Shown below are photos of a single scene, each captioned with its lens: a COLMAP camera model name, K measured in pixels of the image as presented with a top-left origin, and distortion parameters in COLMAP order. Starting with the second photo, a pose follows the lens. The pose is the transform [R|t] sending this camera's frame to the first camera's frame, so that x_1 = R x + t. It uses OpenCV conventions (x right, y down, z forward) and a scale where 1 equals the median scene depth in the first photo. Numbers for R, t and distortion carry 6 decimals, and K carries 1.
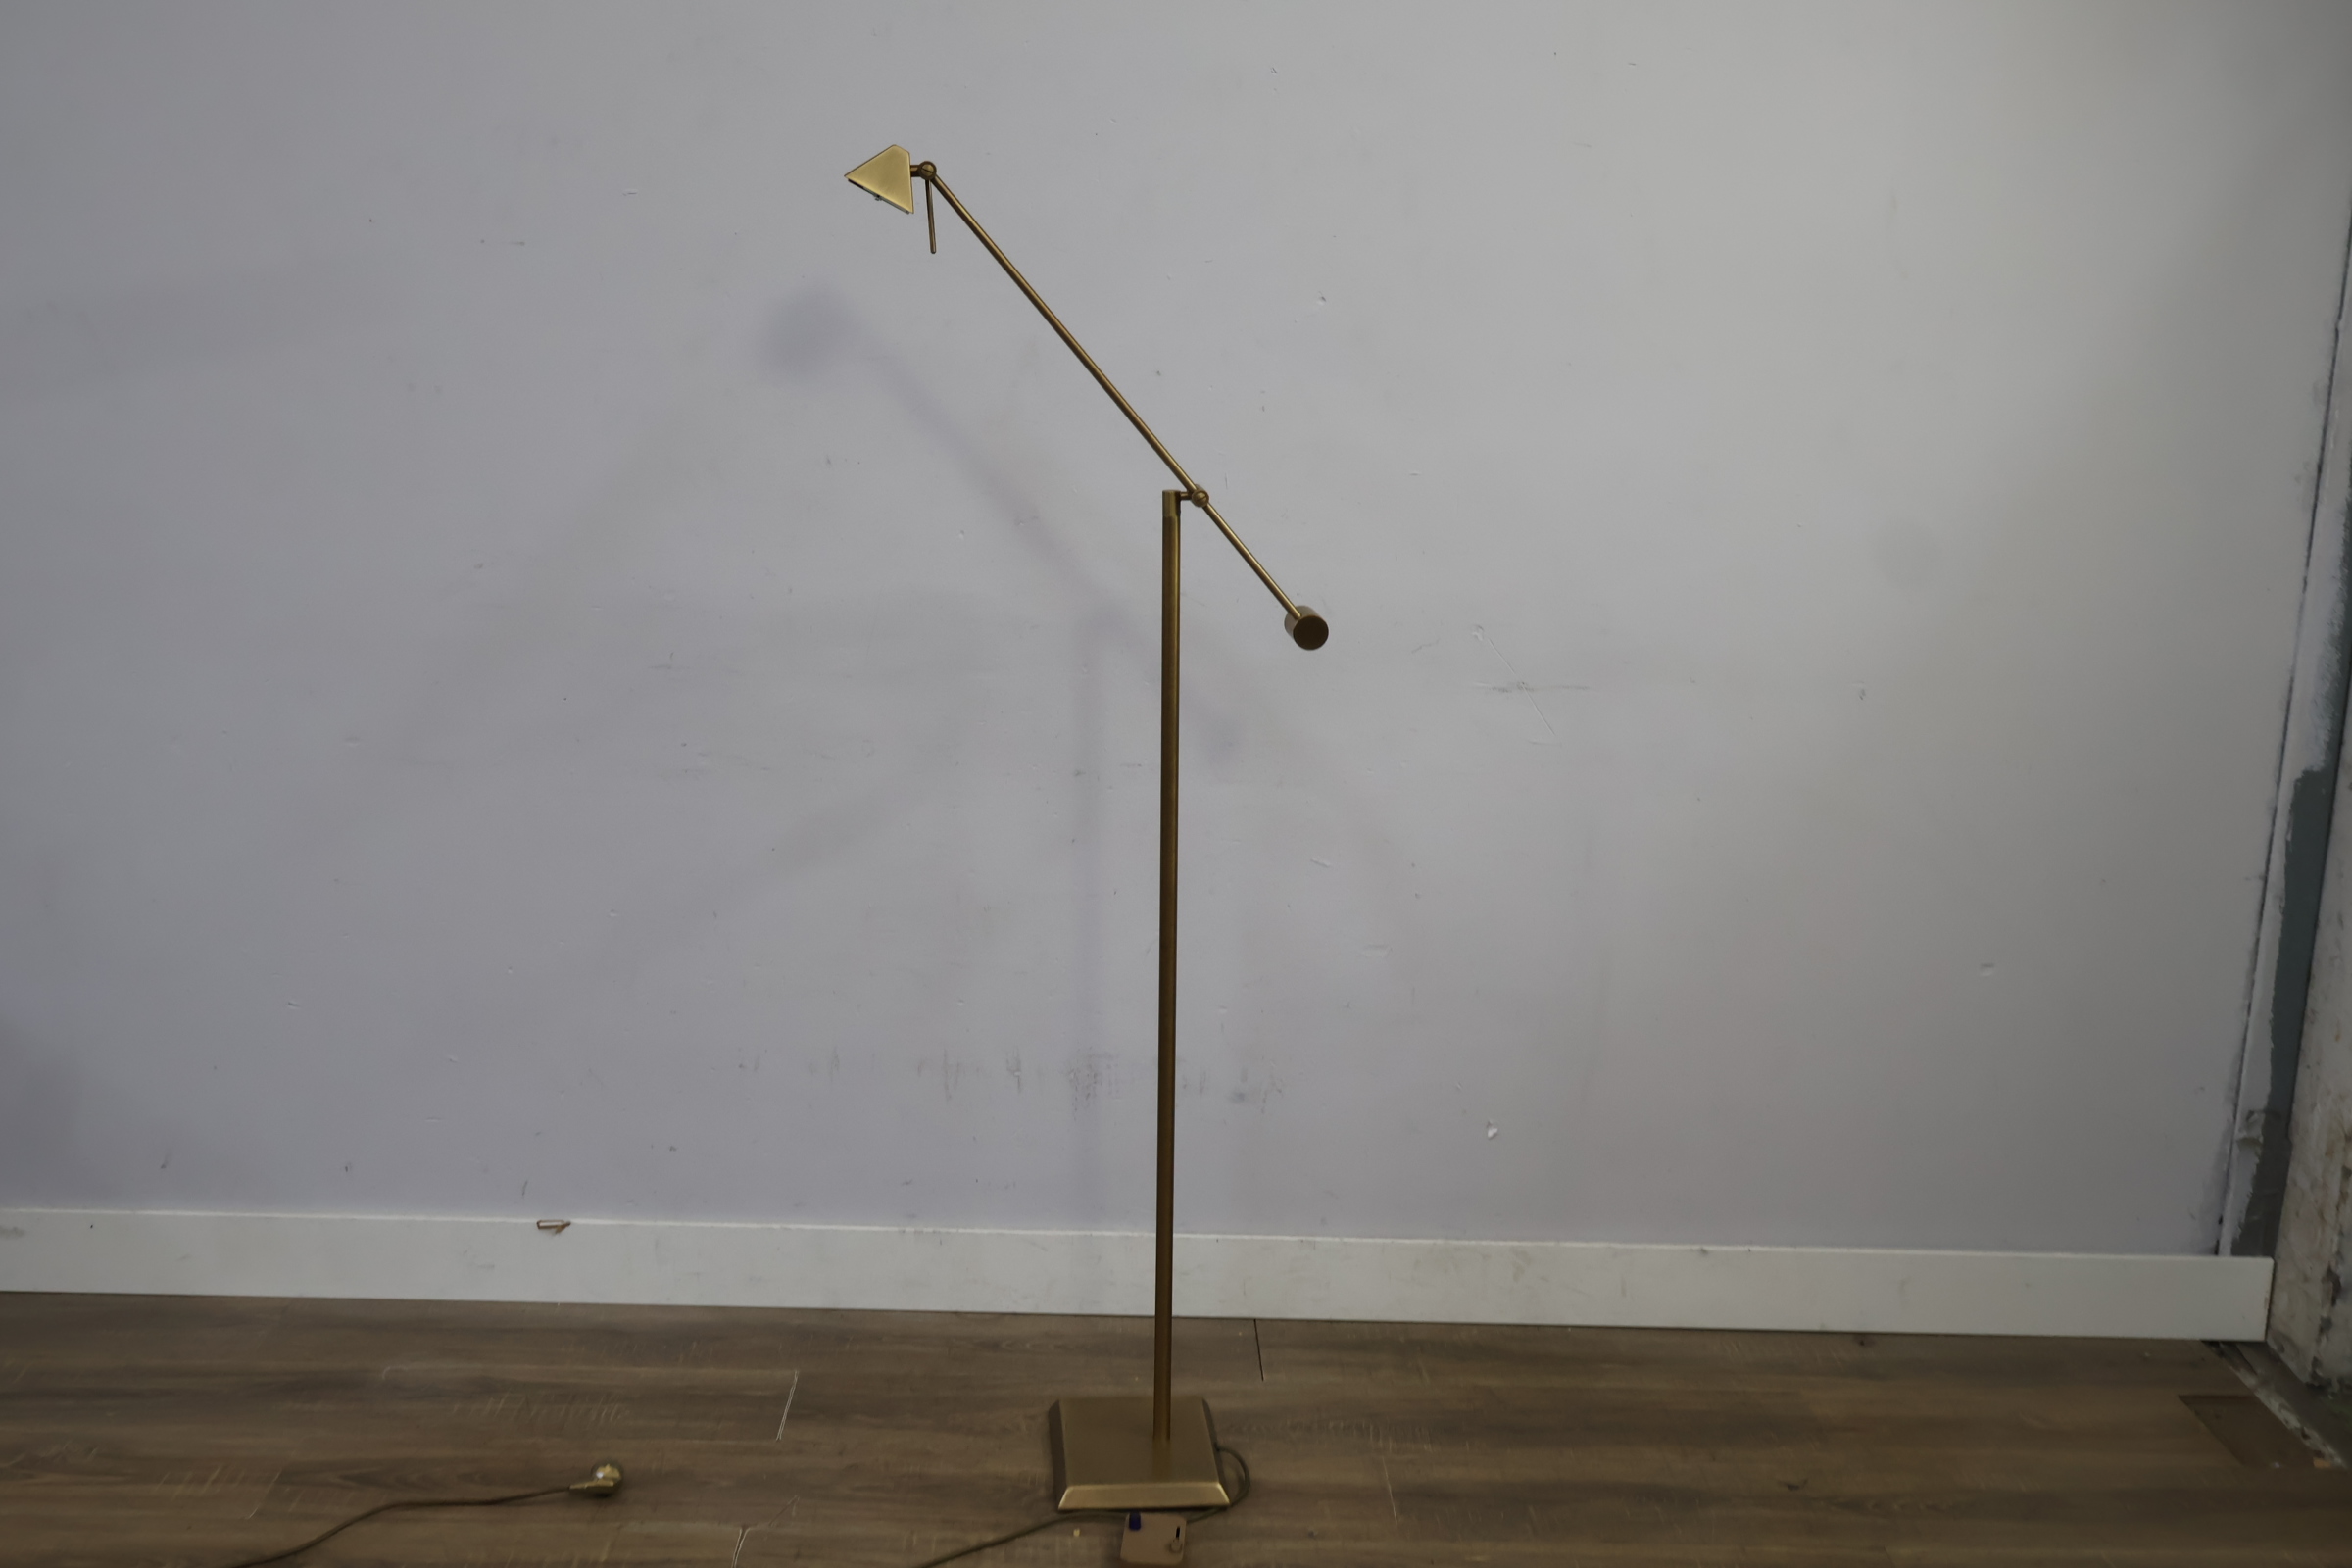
lens RADIAL K [[2540.9, 0, 1166.2], [0, 2540.9, 785.9], [0, 0, 1]] dist [-0.016415, 0.000000]
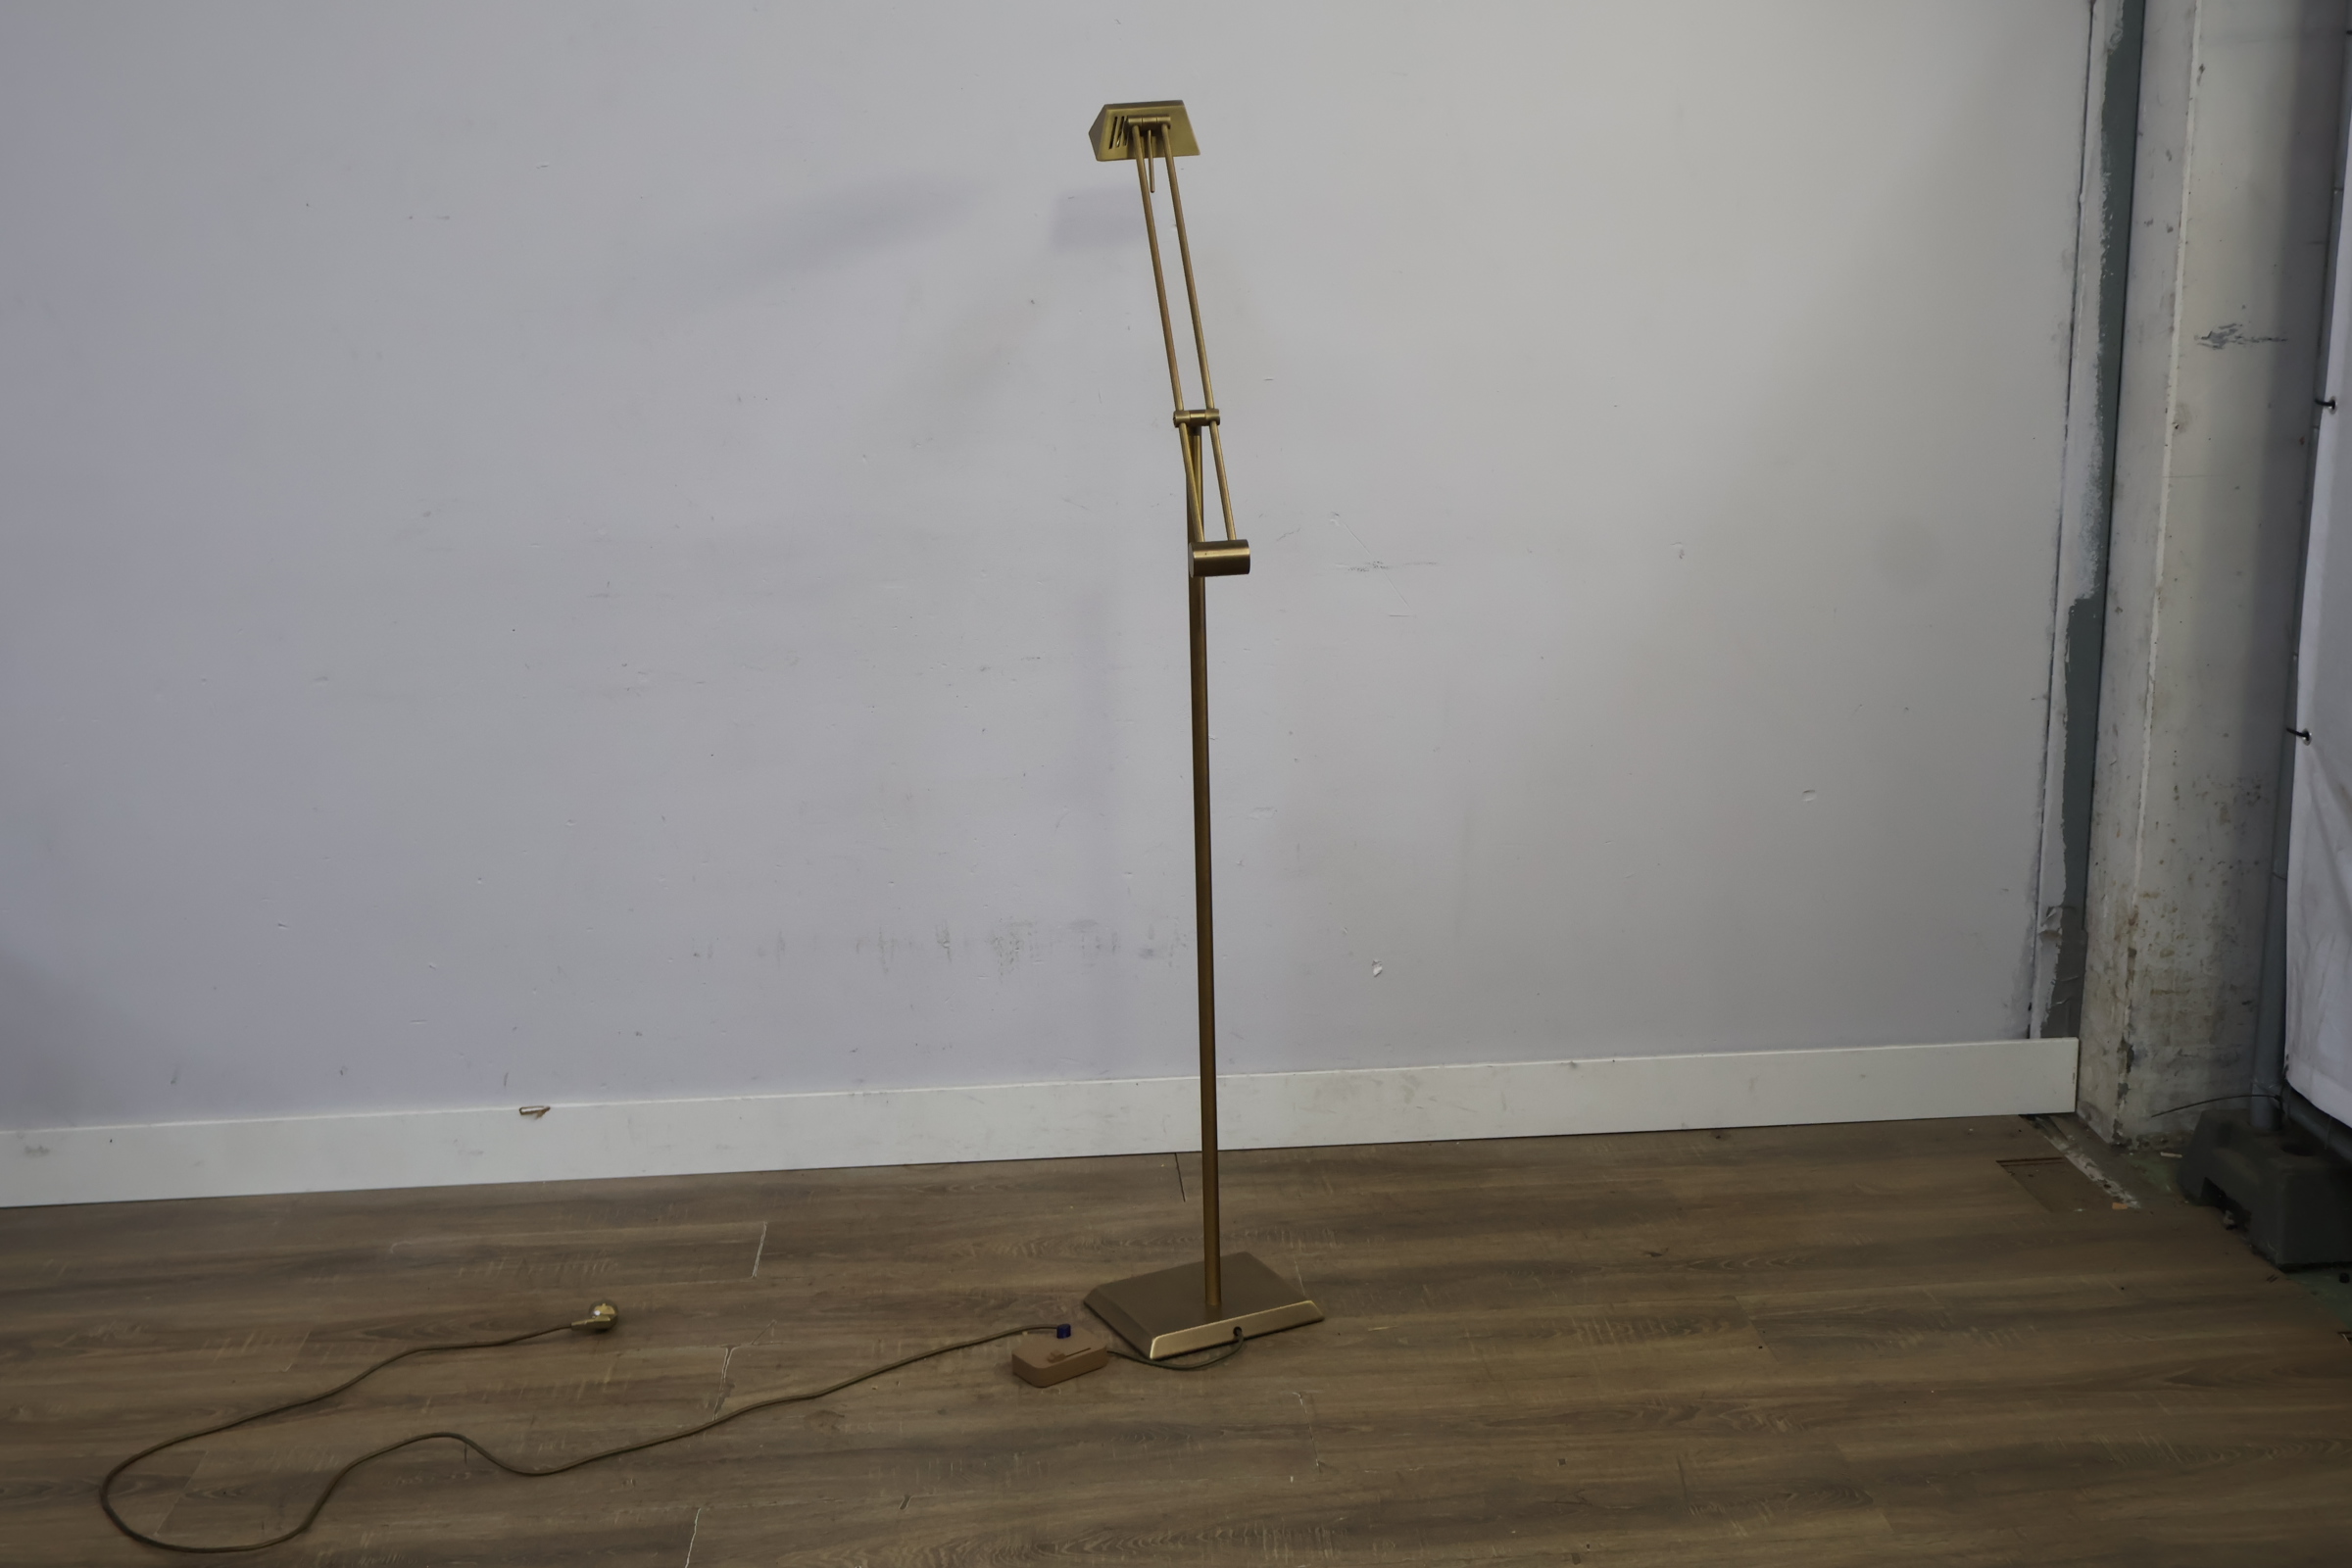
lens RADIAL K [[2540.9, 0, 1170.3], [0, 2540.9, 797.3], [0, 0, 1]] dist [-0.016415, 0.000000]
pose [[0.997385, -0.064151, 0.033271, 0.006056], [0.063343, 0.997683, 0.024809, 0.028690], [-0.034785, -0.022637, 0.999138, -0.111619]]
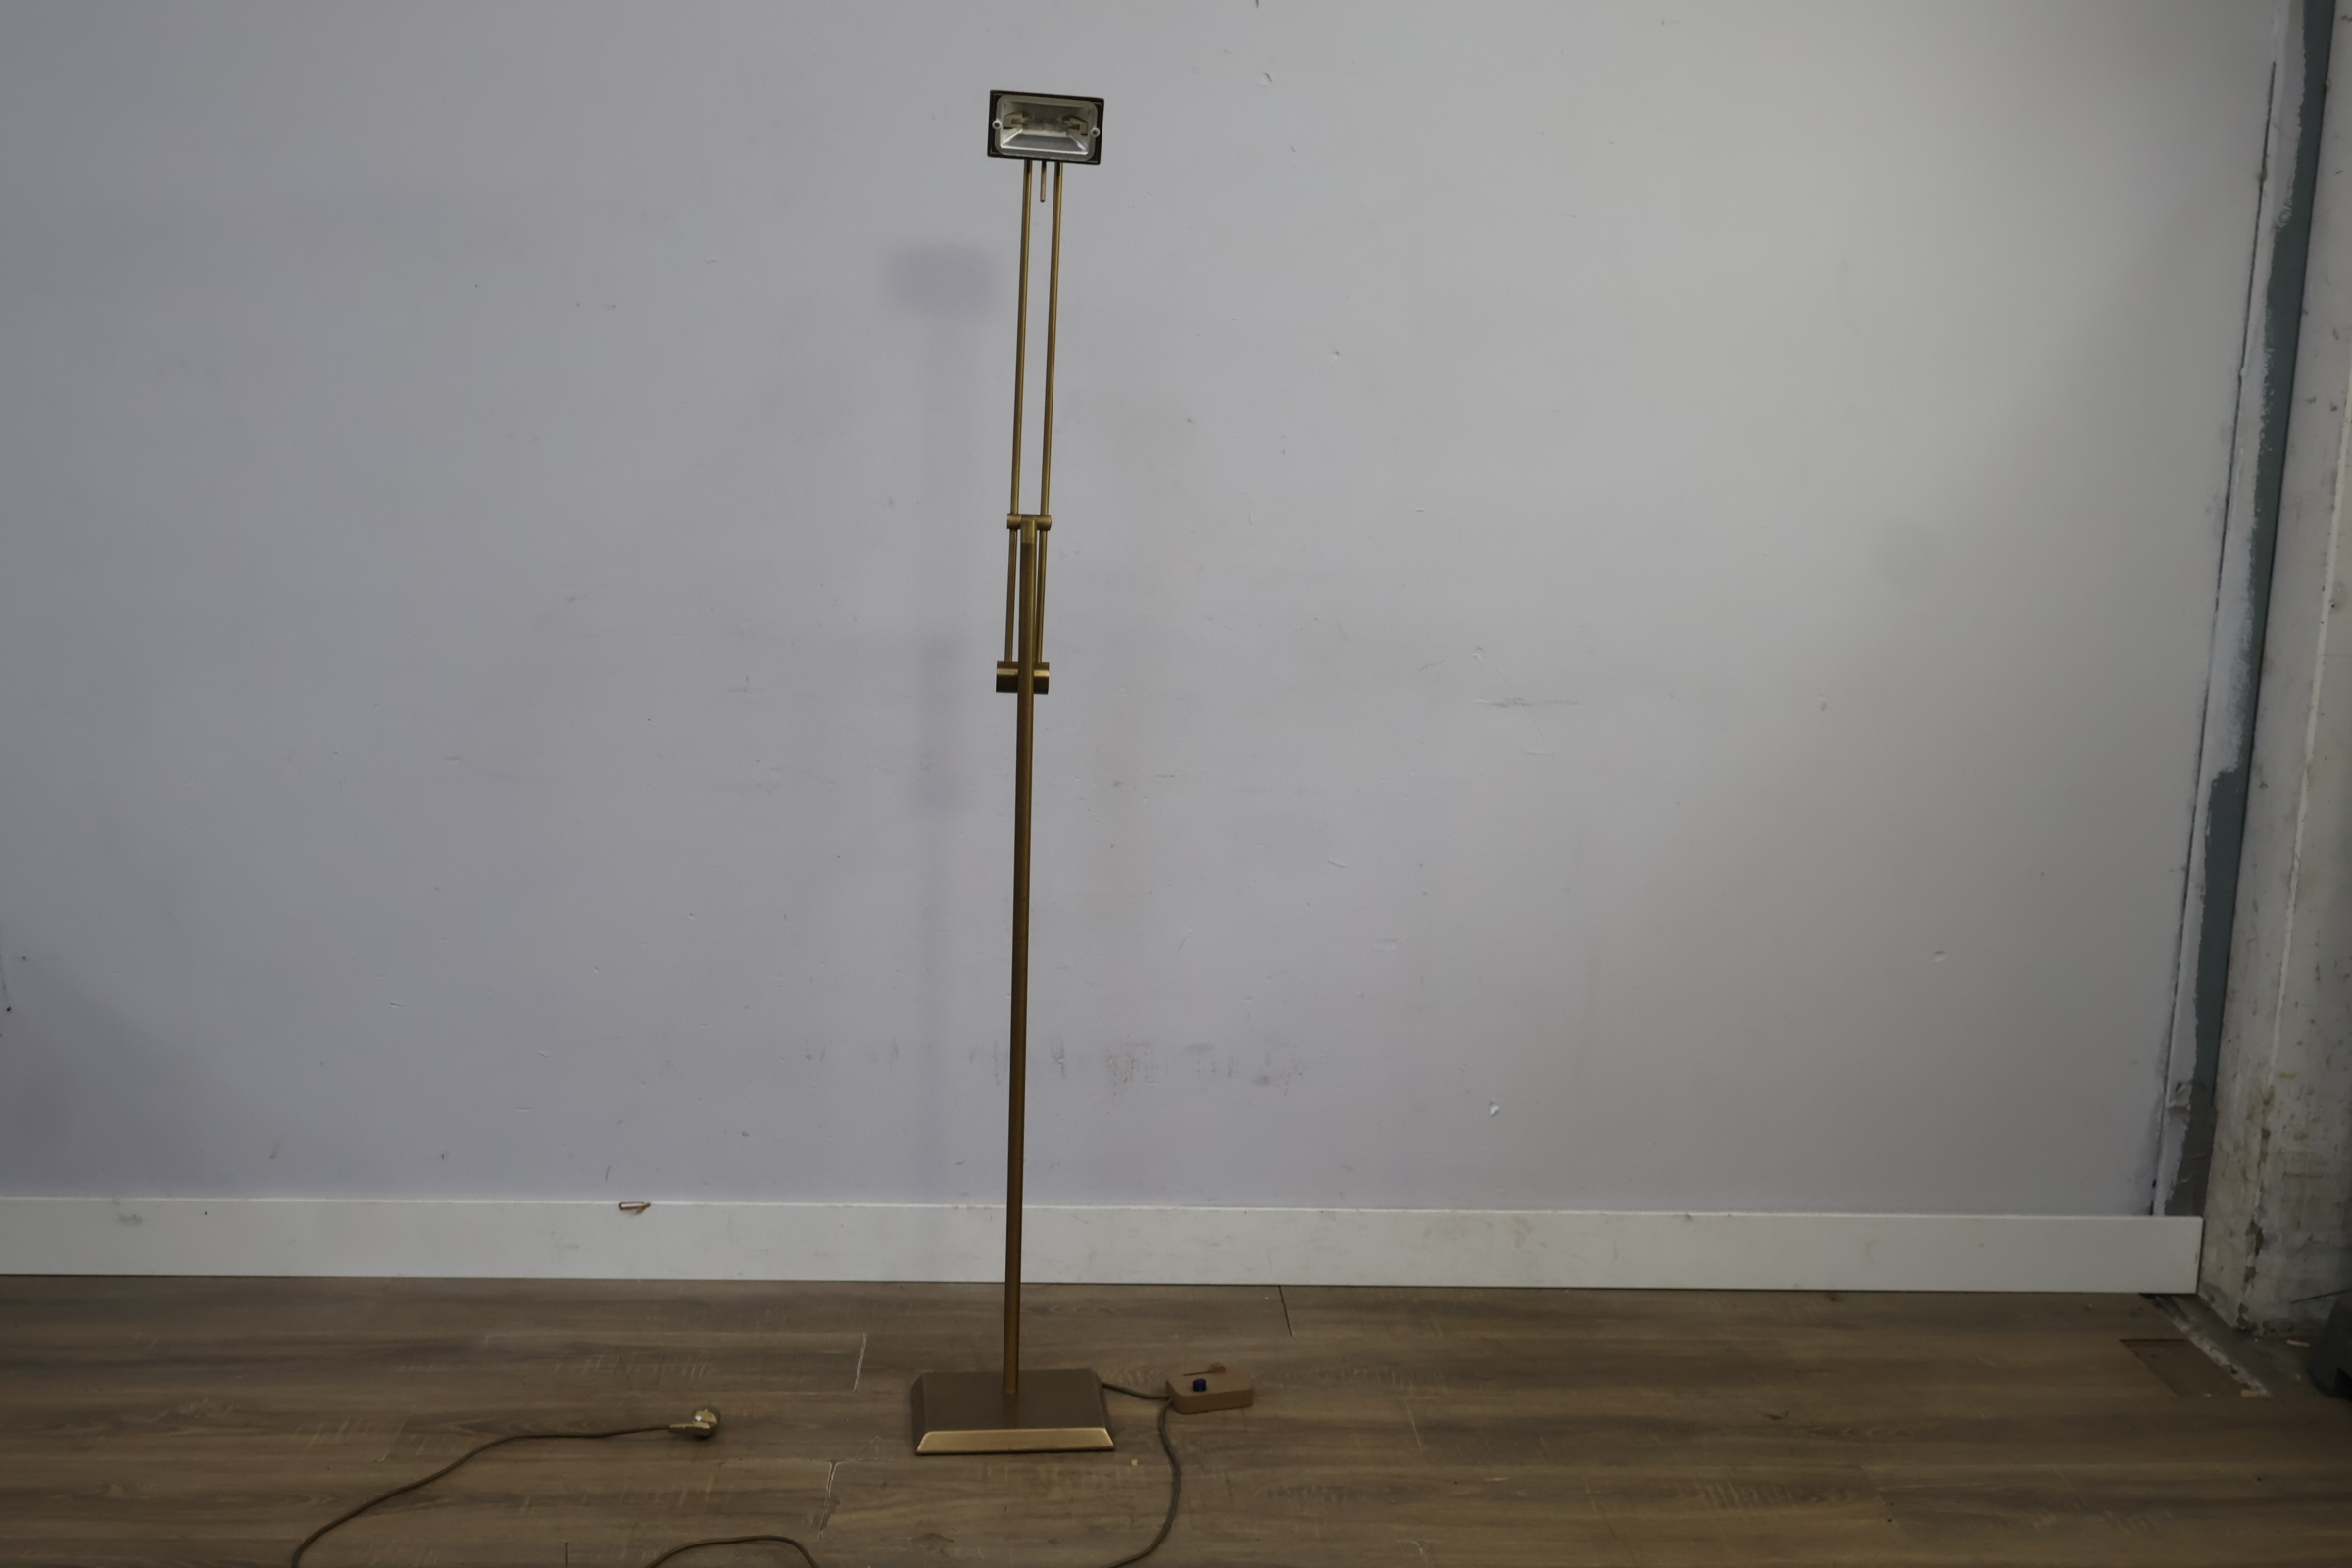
lens RADIAL K [[2540.9, 0, 1174.4], [0, 2540.9, 783.6], [0, 0, 1]] dist [-0.016415, 0.000000]
pose [[0.999627, -0.009180, 0.025713, -0.038369], [0.009911, 0.999546, -0.028458, 0.026458], [-0.025440, 0.028702, 0.999264, -0.100407]]
